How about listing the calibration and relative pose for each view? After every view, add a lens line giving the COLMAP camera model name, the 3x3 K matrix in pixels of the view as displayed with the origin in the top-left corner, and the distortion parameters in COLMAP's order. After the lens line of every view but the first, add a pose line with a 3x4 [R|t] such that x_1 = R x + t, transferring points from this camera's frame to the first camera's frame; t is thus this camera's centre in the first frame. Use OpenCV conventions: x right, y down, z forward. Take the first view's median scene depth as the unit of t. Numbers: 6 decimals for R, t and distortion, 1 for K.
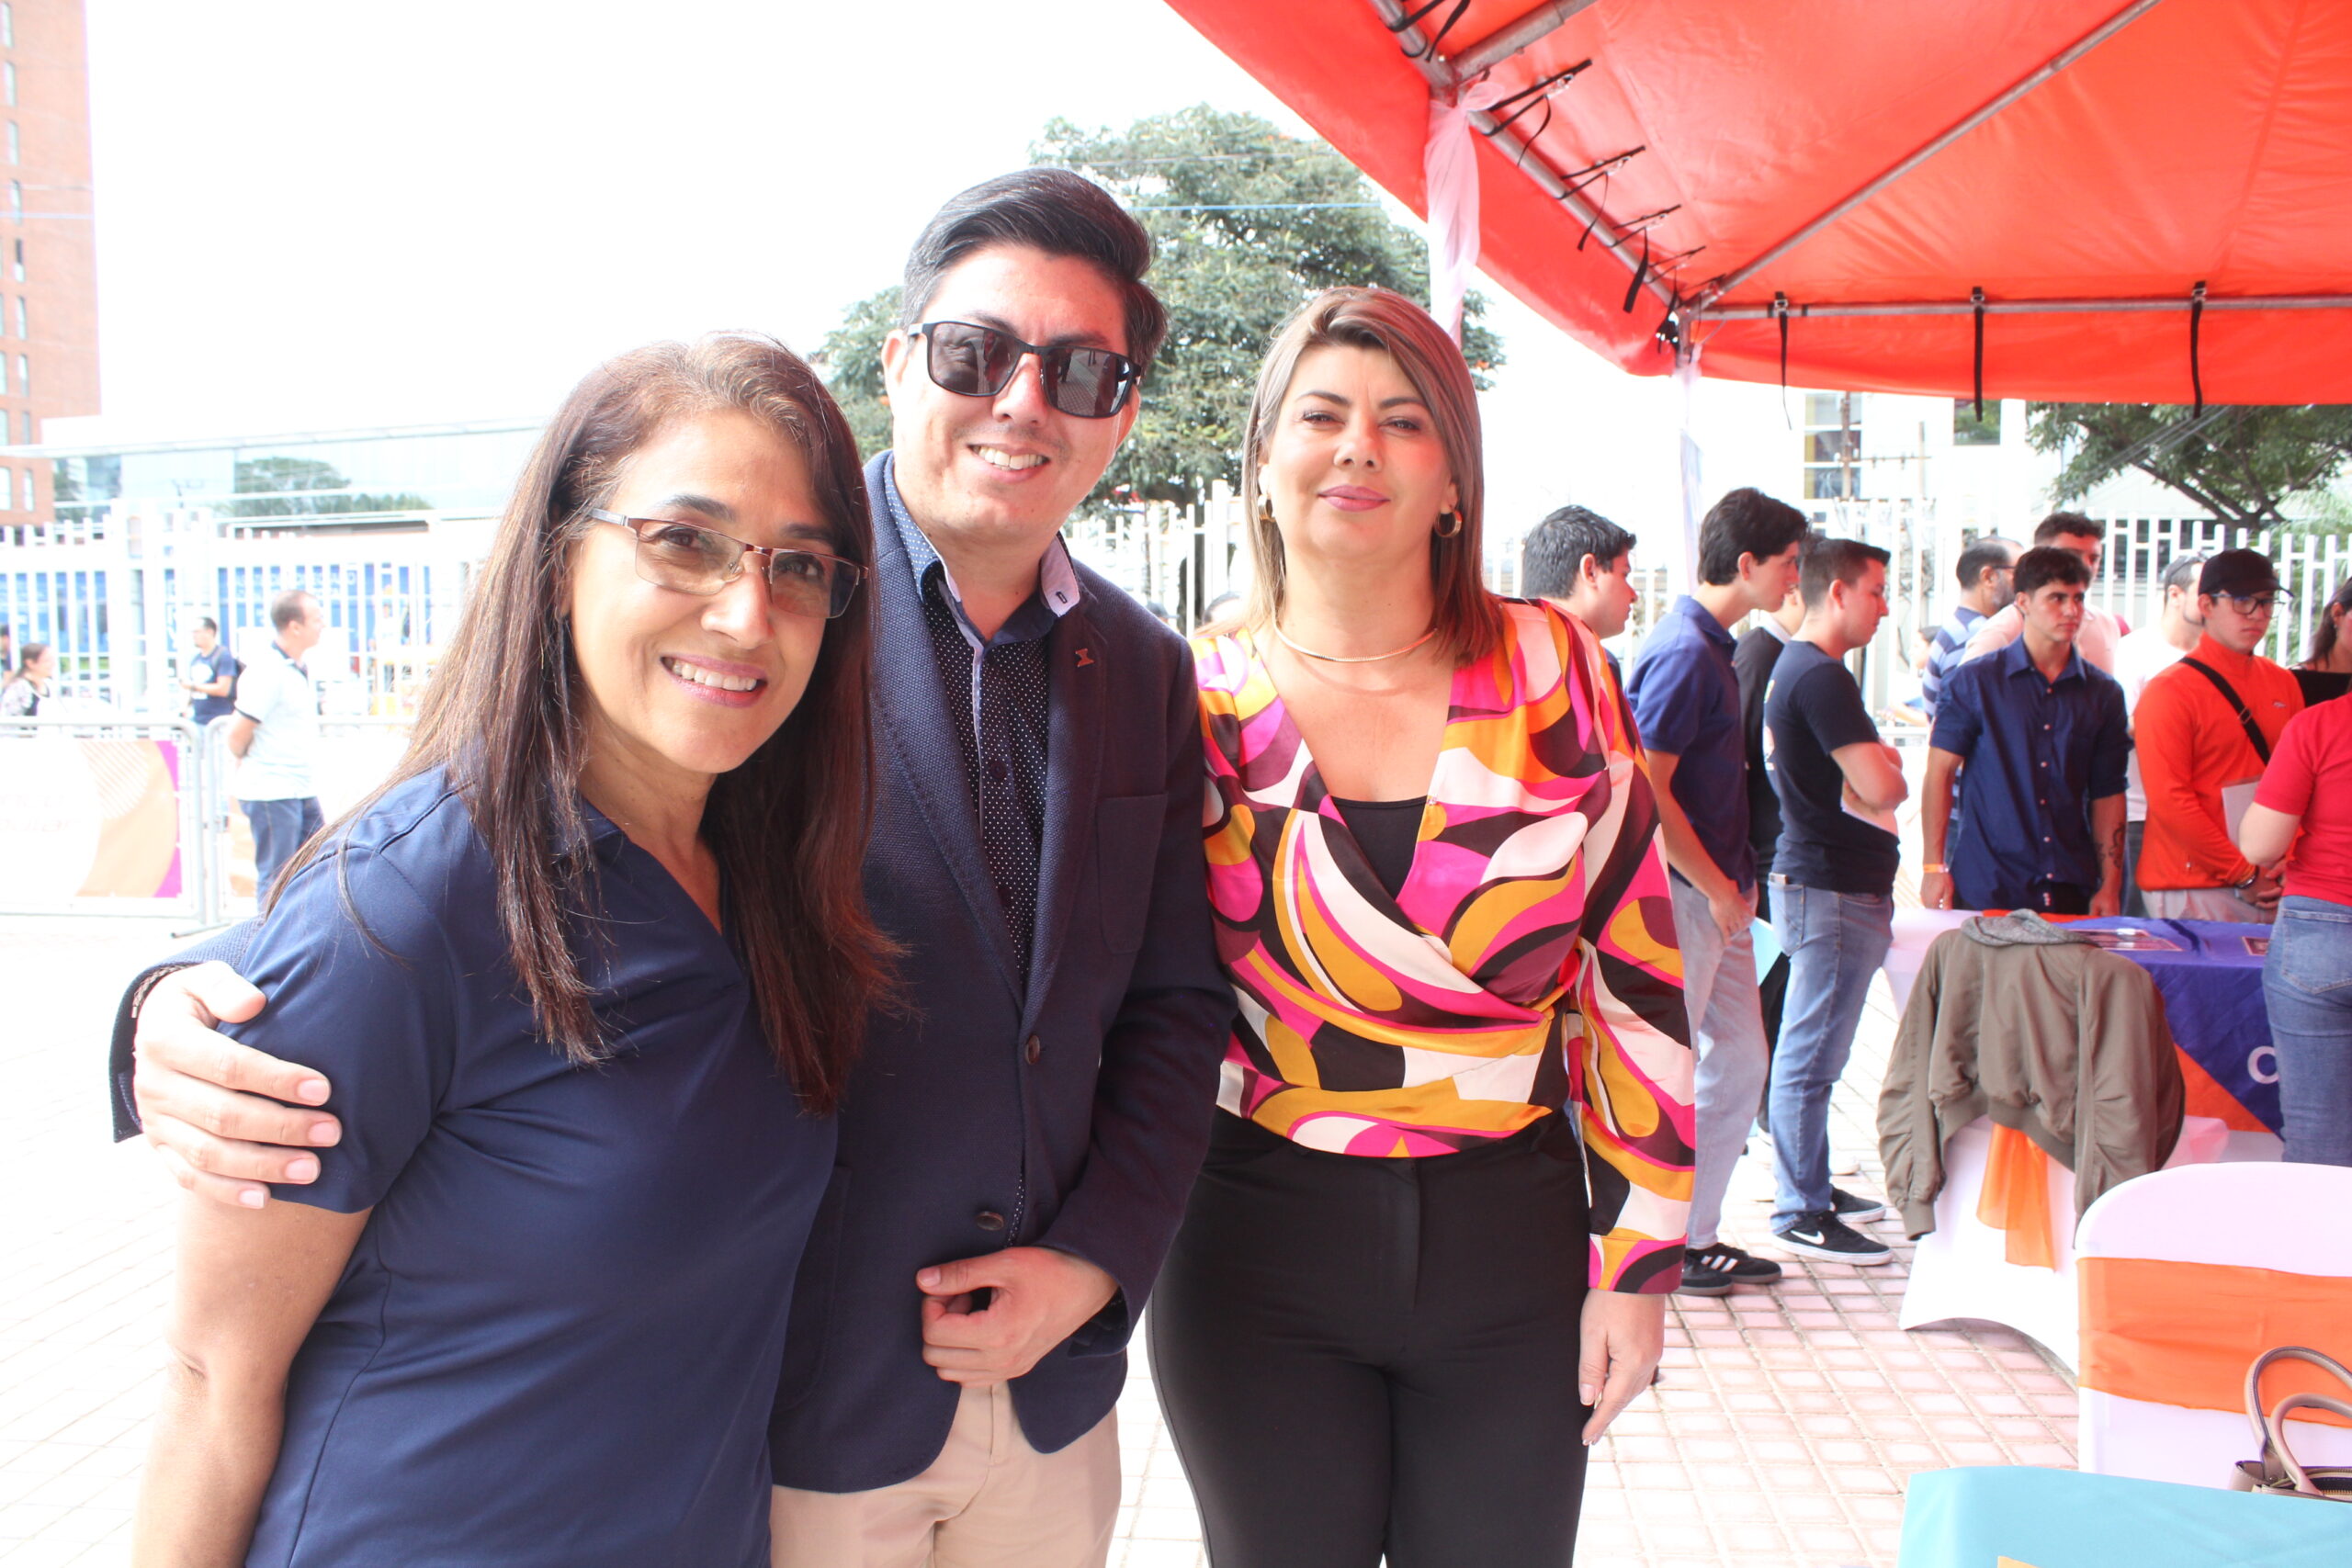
lens RADIAL K [[1972.2, 0, 1186.6], [0, 1972.2, 816.8], [0, 0, 1]] dist [-0.174710, 0.145031]
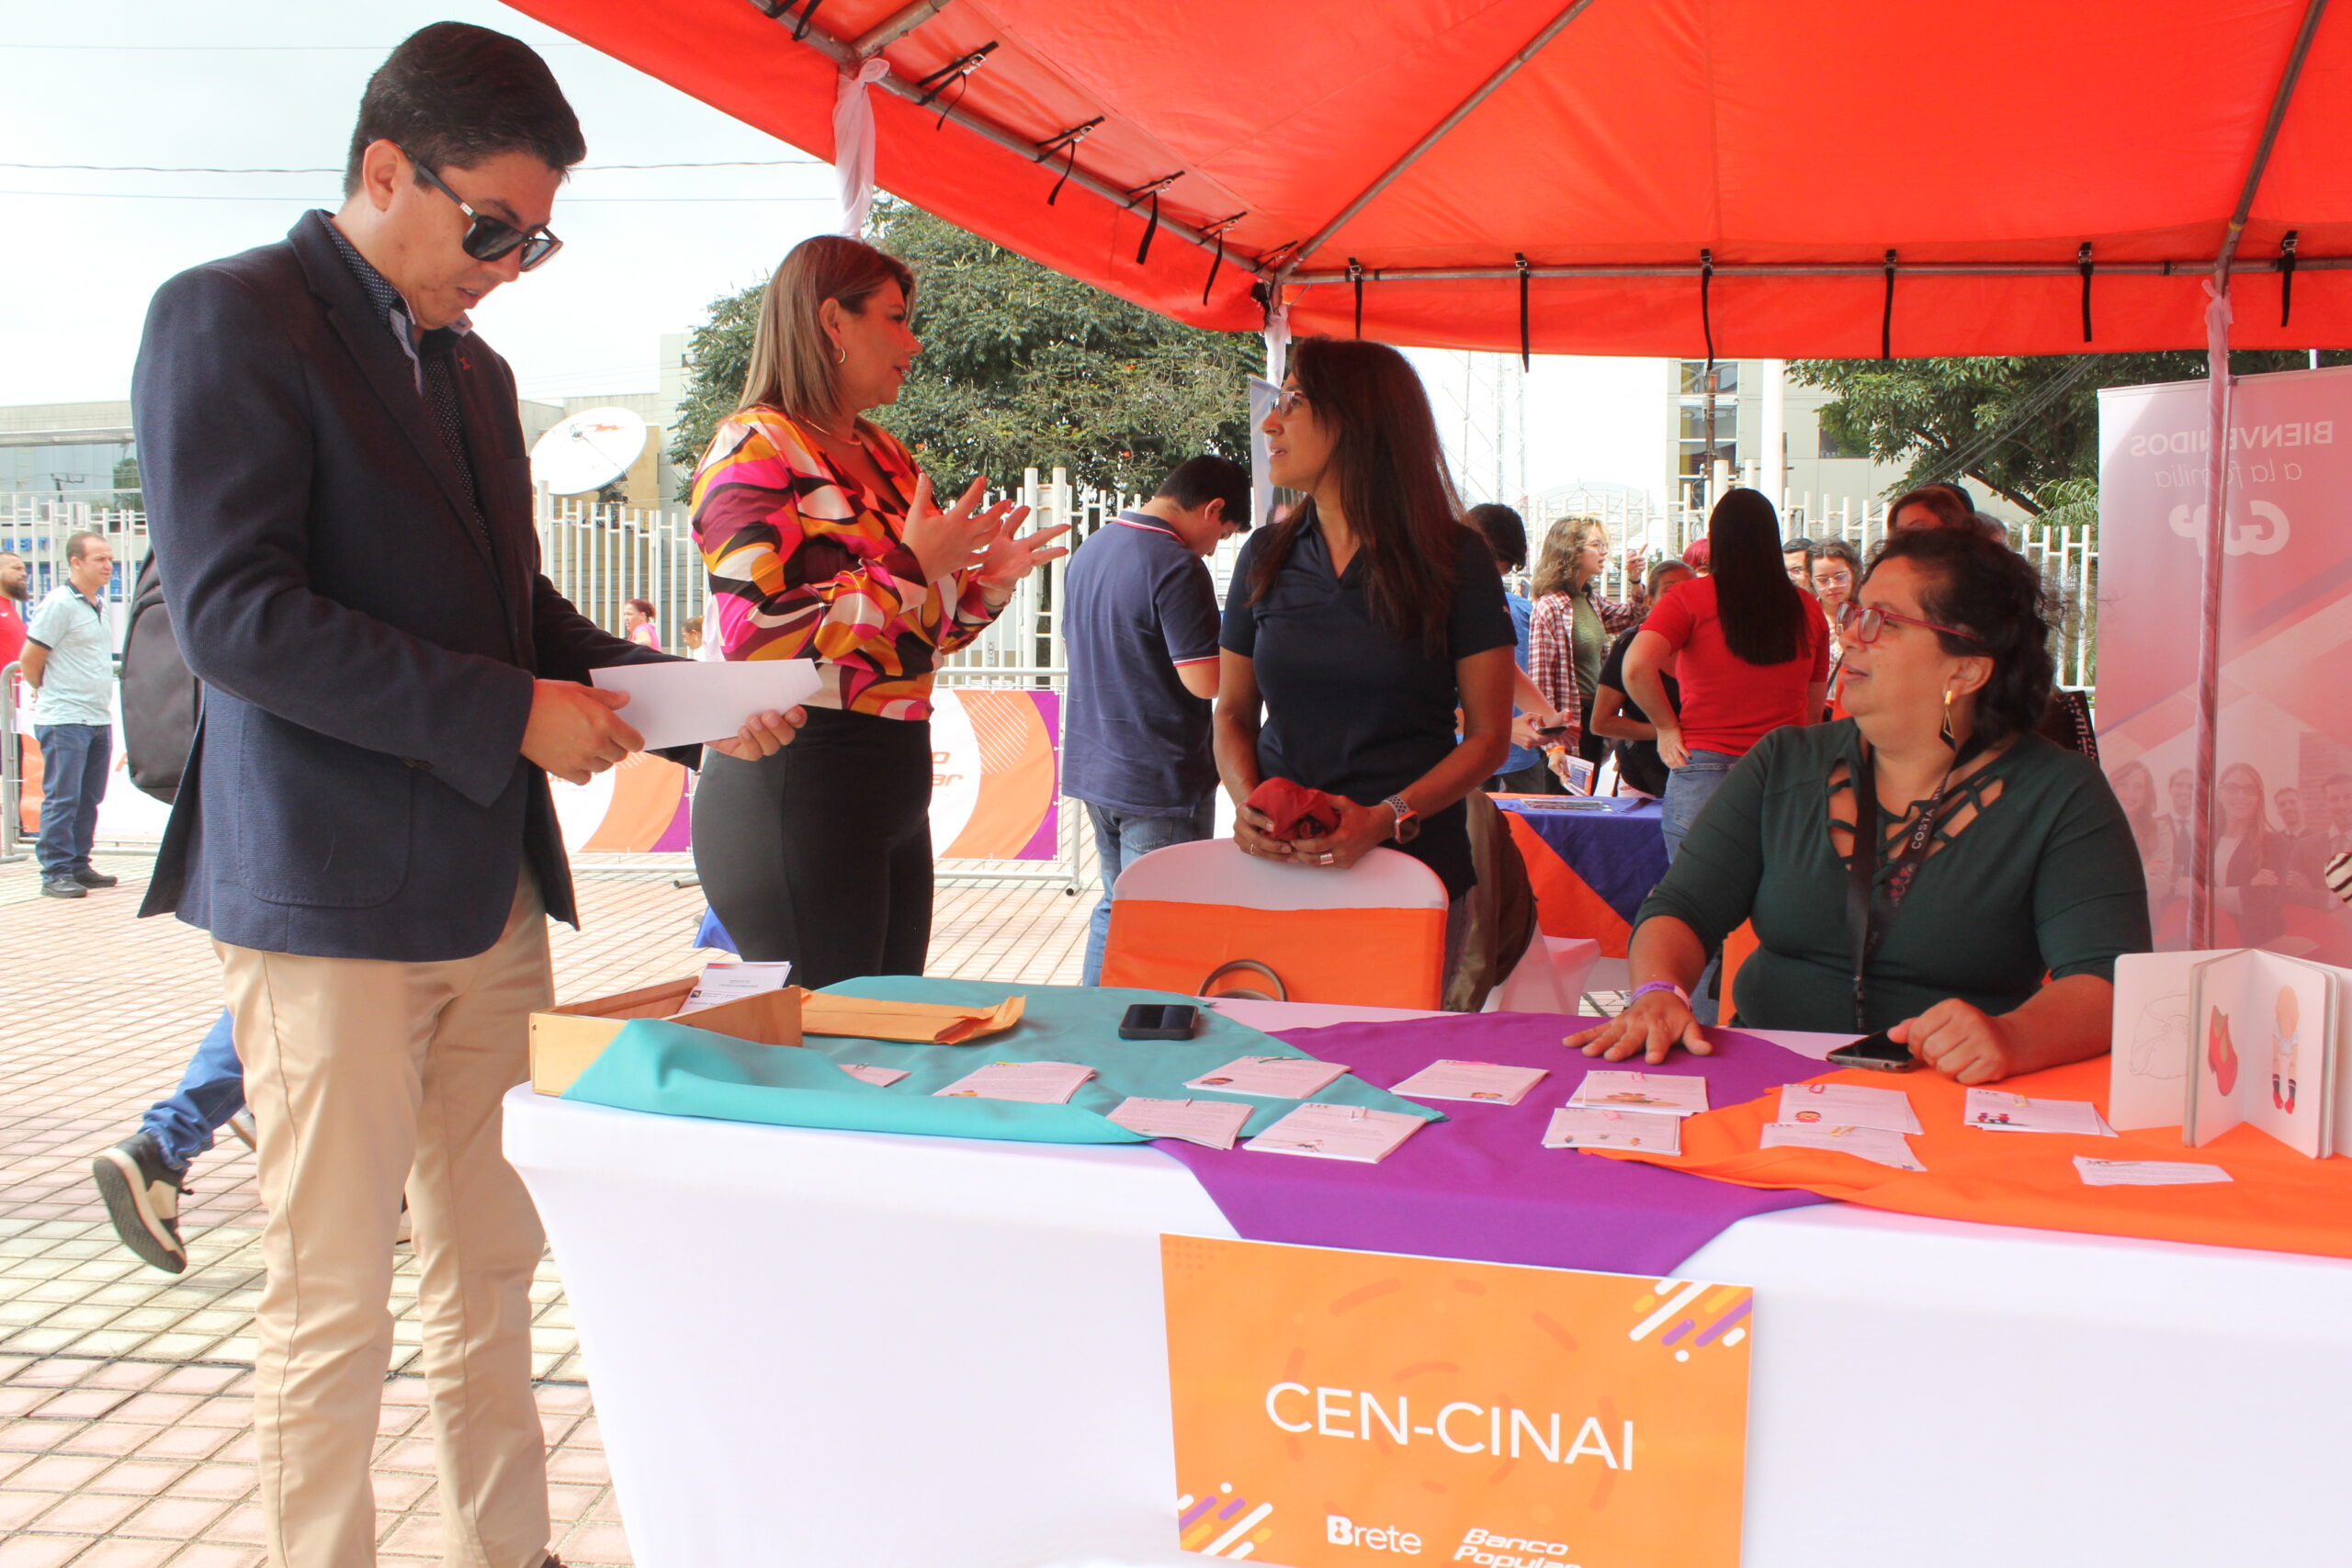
lens RADIAL K [[1999.9, 0, 1171.0], [0, 1999.9, 788.3], [0, 0, 1]] dist [-0.141888, -0.001788]
pose [[0.999398, 0.011719, 0.032665, 0.166920], [-0.010905, 0.999629, -0.024977, 0.068439], [-0.032946, 0.024606, 0.999154, -0.150519]]
